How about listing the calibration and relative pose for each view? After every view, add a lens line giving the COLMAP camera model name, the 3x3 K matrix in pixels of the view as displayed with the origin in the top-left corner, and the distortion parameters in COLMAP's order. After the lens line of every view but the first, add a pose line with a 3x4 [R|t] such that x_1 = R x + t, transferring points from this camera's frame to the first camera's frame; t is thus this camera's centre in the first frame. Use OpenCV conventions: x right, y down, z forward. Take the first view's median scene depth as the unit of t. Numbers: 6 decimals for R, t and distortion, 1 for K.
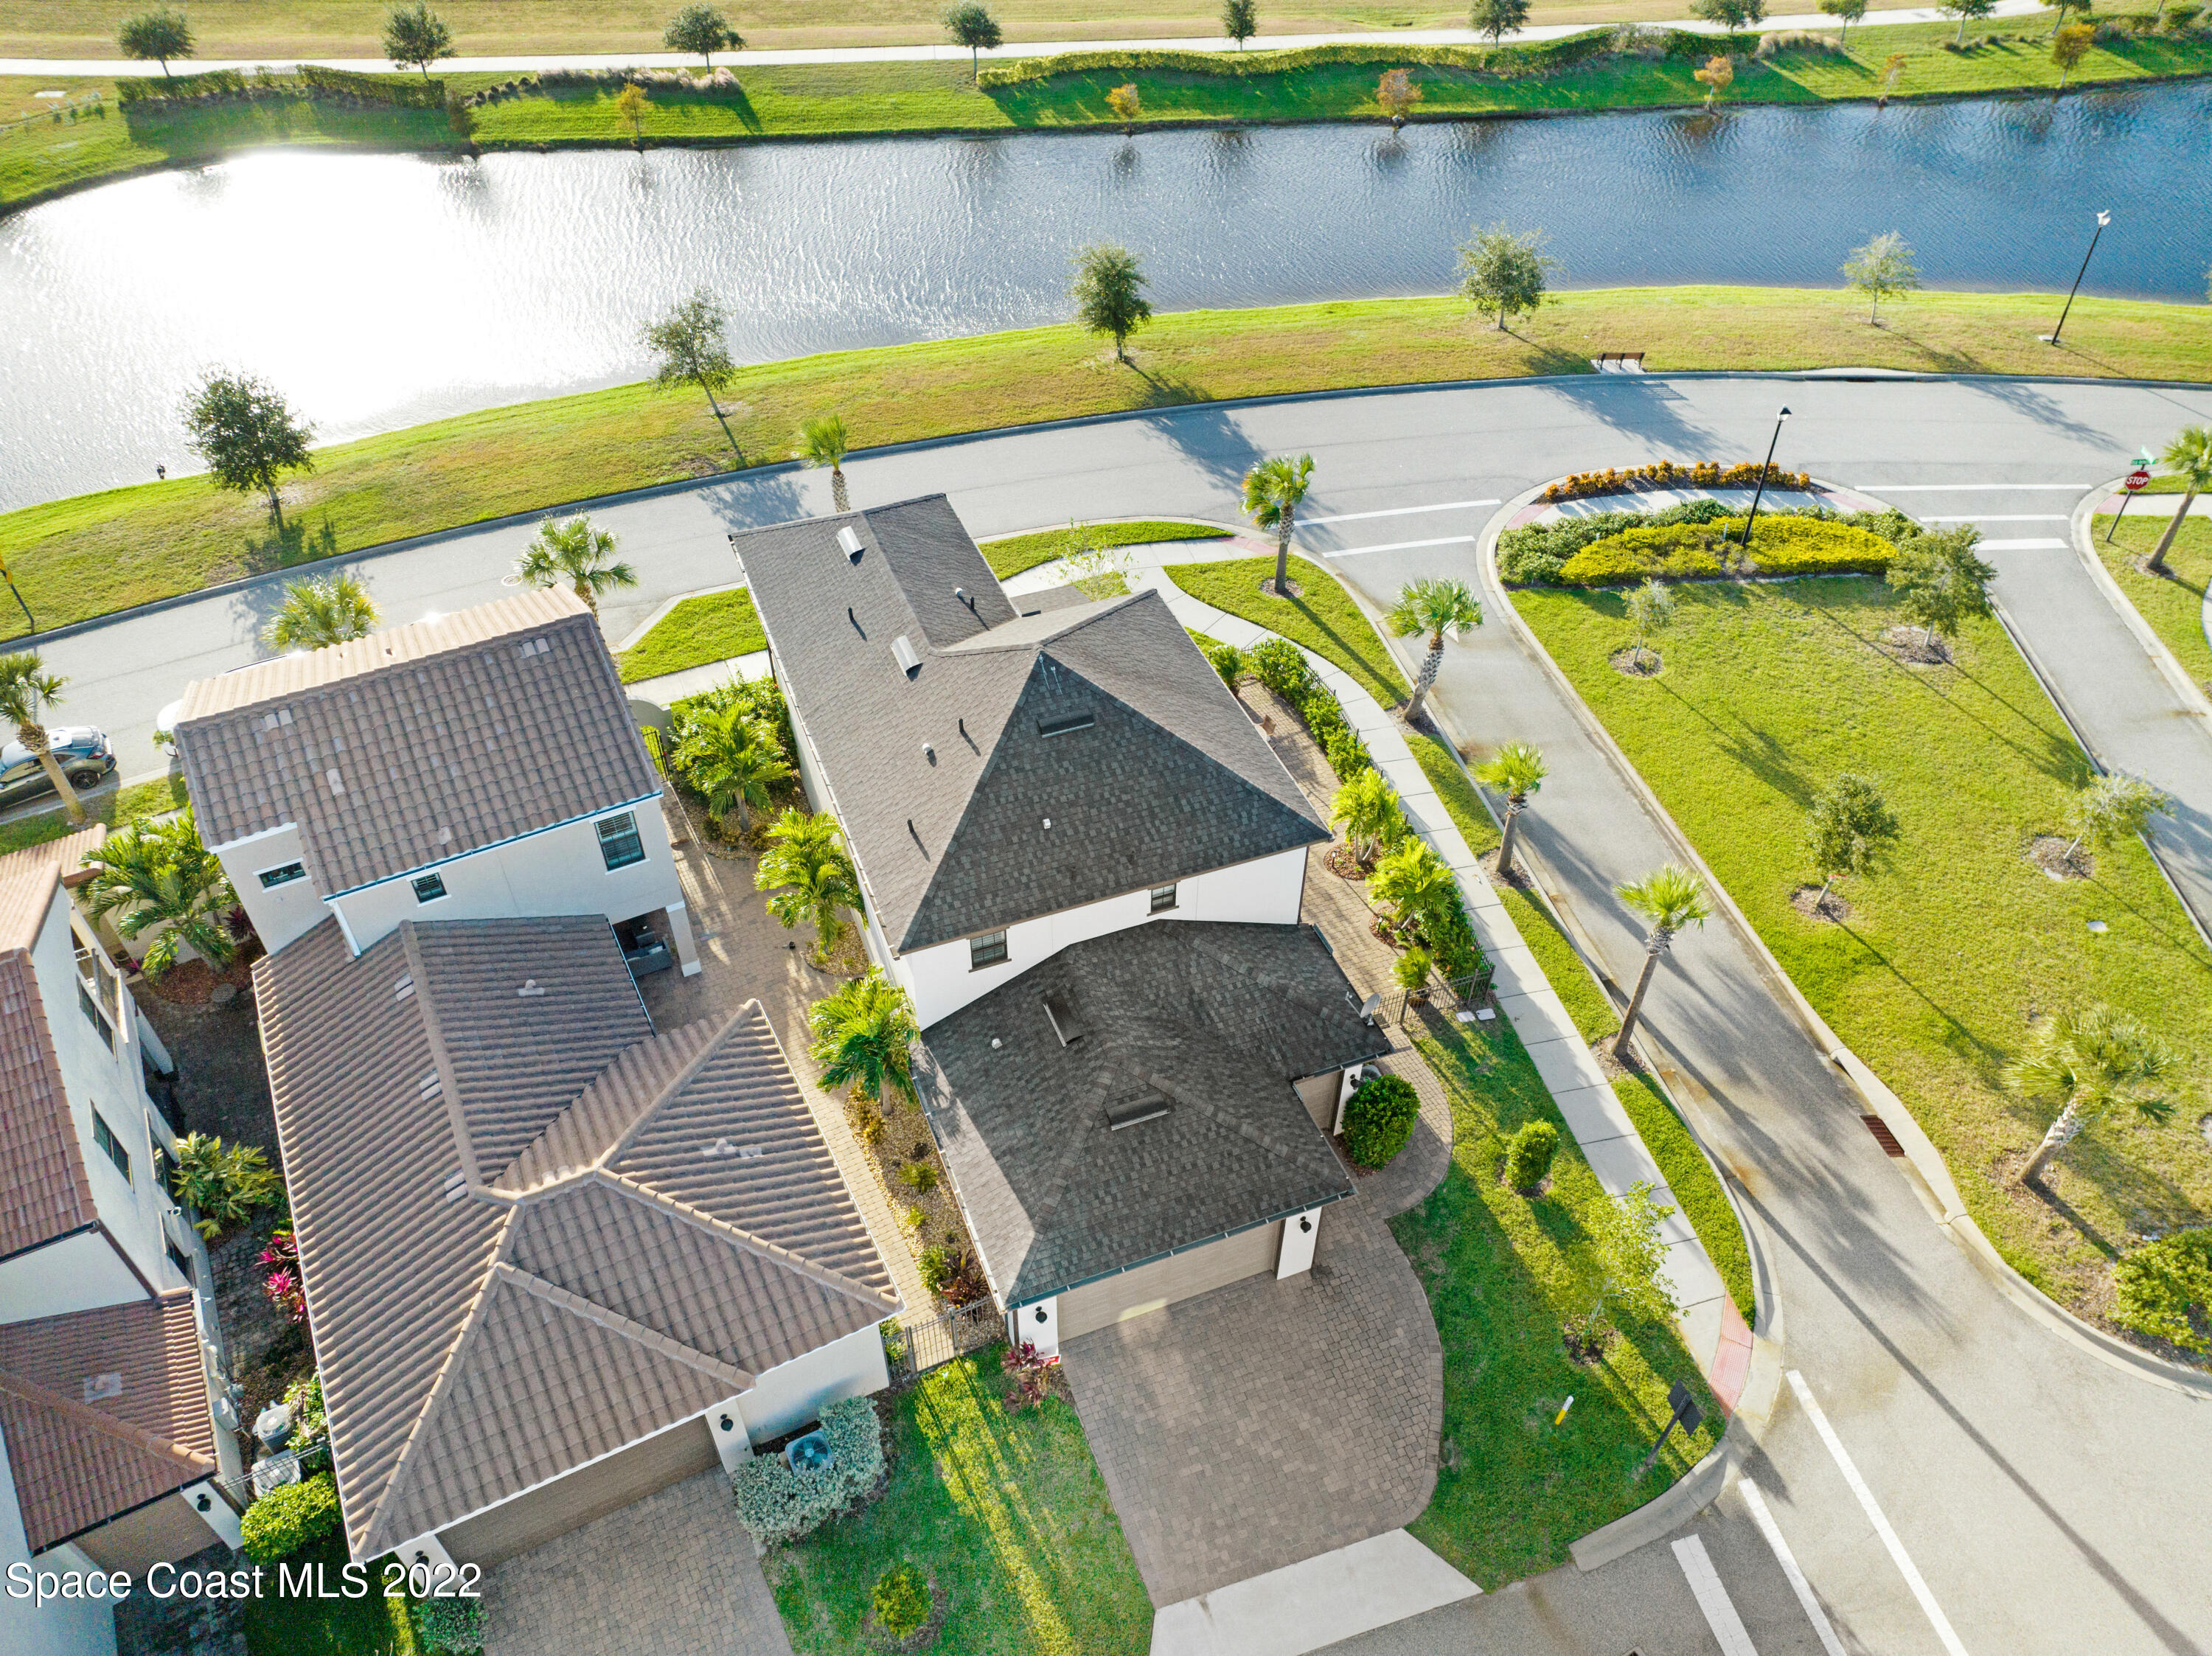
lens RADIAL K [[1556.4, 0, 1086.1], [0, 1556.4, 743.1], [0, 0, 1]] dist [-0.047634, 0.022875]
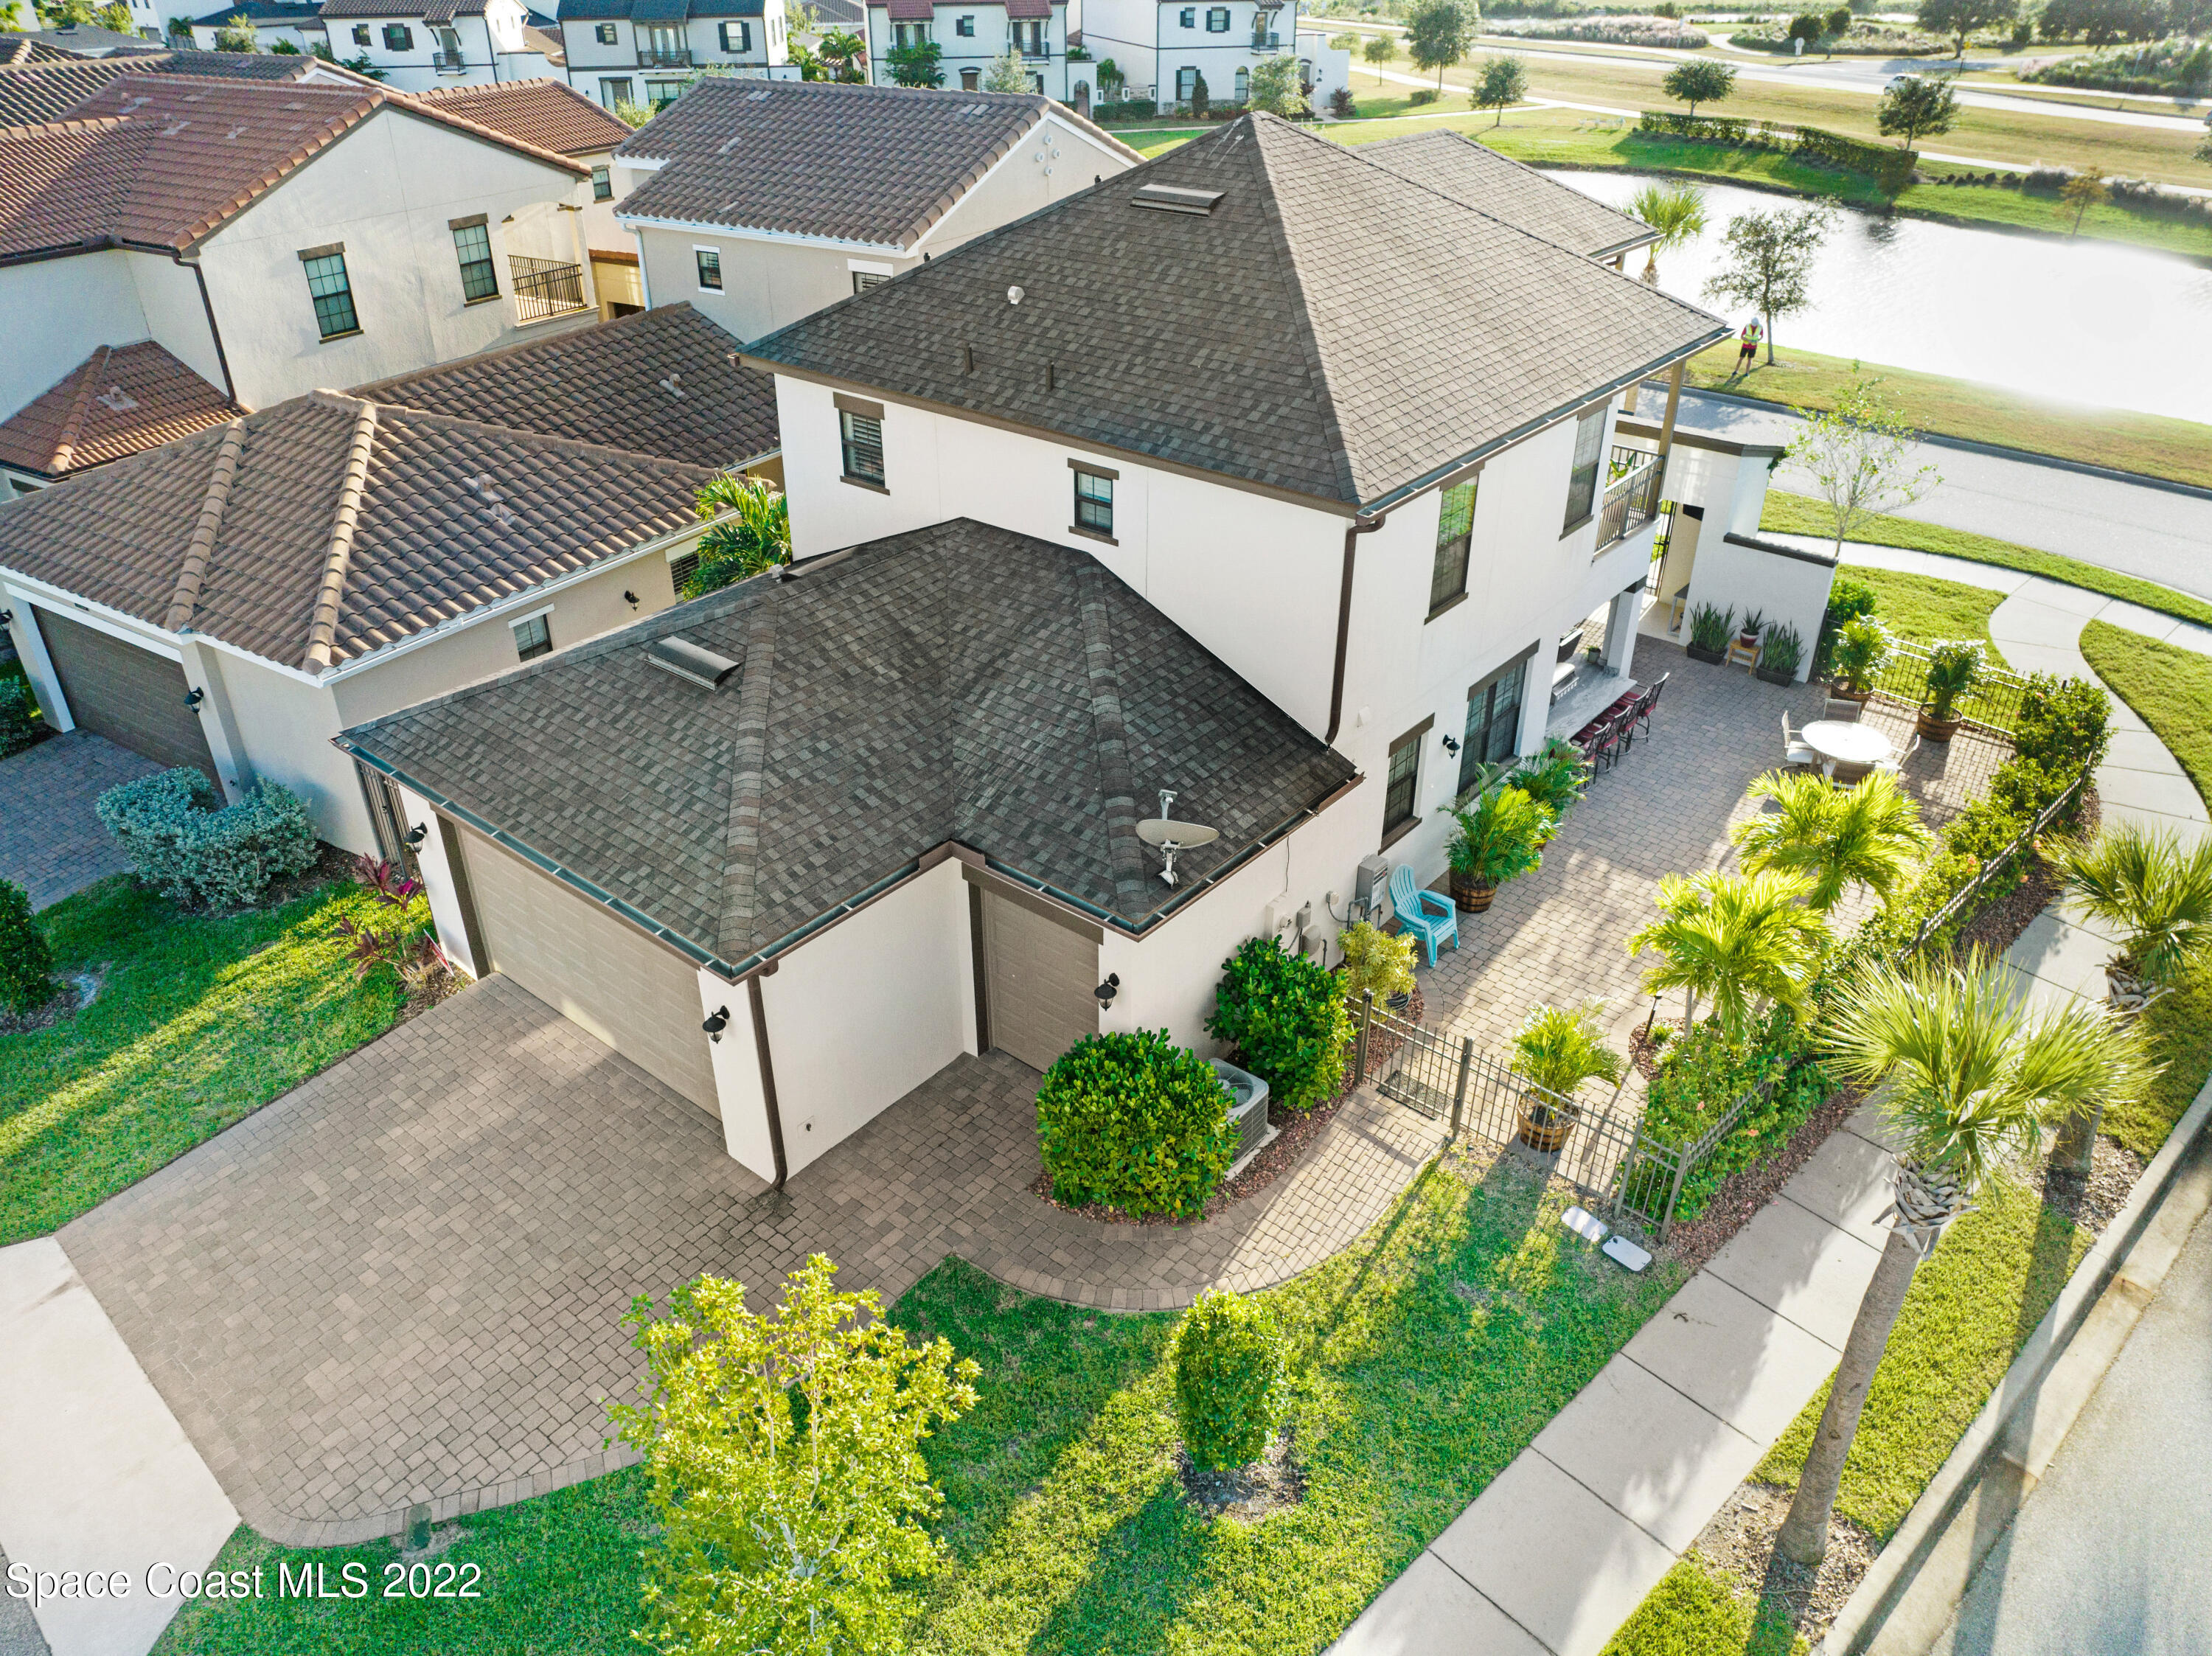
lens RADIAL K [[1556.4, 0, 1175.4], [0, 1556.4, 812.1], [0, 0, 1]] dist [-0.047634, 0.022875]
pose [[0.514228, 0.424933, -0.744984, 0.553536], [-0.548270, 0.830836, 0.095457, 0.128472], [0.659523, 0.359366, 0.660217, 0.746915]]
